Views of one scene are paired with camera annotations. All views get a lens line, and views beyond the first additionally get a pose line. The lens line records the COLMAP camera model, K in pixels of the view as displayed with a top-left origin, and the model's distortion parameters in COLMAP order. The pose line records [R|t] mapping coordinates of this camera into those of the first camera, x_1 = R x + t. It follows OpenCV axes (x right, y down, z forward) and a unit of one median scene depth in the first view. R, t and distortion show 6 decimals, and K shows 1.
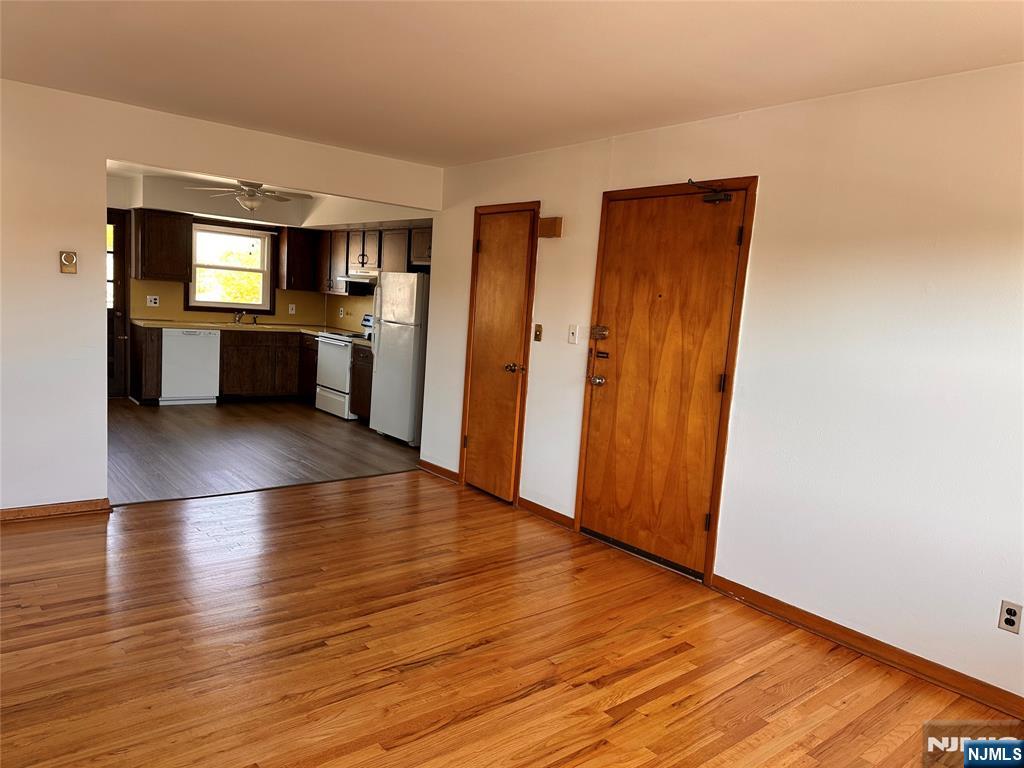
lens RADIAL K [[710.6, 0, 525.1], [0, 710.6, 393.1], [0, 0, 1]] dist [0.071428, -0.097195]
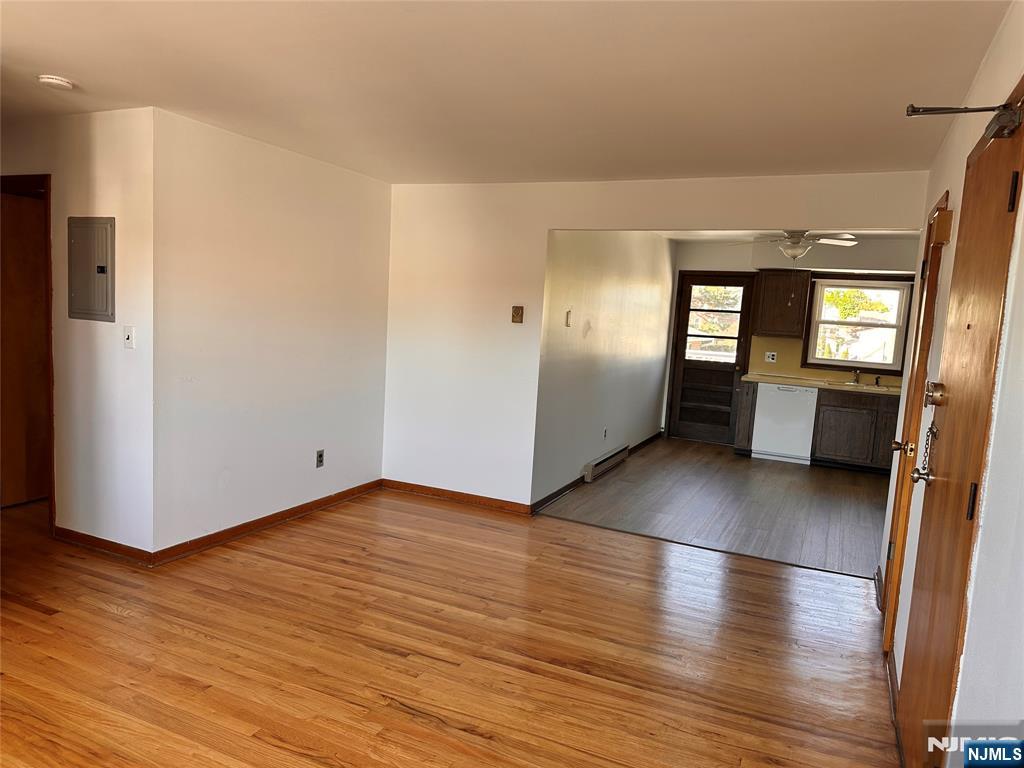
lens RADIAL K [[710.6, 0, 504.9], [0, 710.6, 391.1], [0, 0, 1]] dist [0.071428, -0.097195]
pose [[0.417049, 0.055983, -0.907158, 0.262263], [-0.147394, 0.989055, -0.006724, -0.017050], [0.896853, 0.136514, 0.420736, 0.236238]]
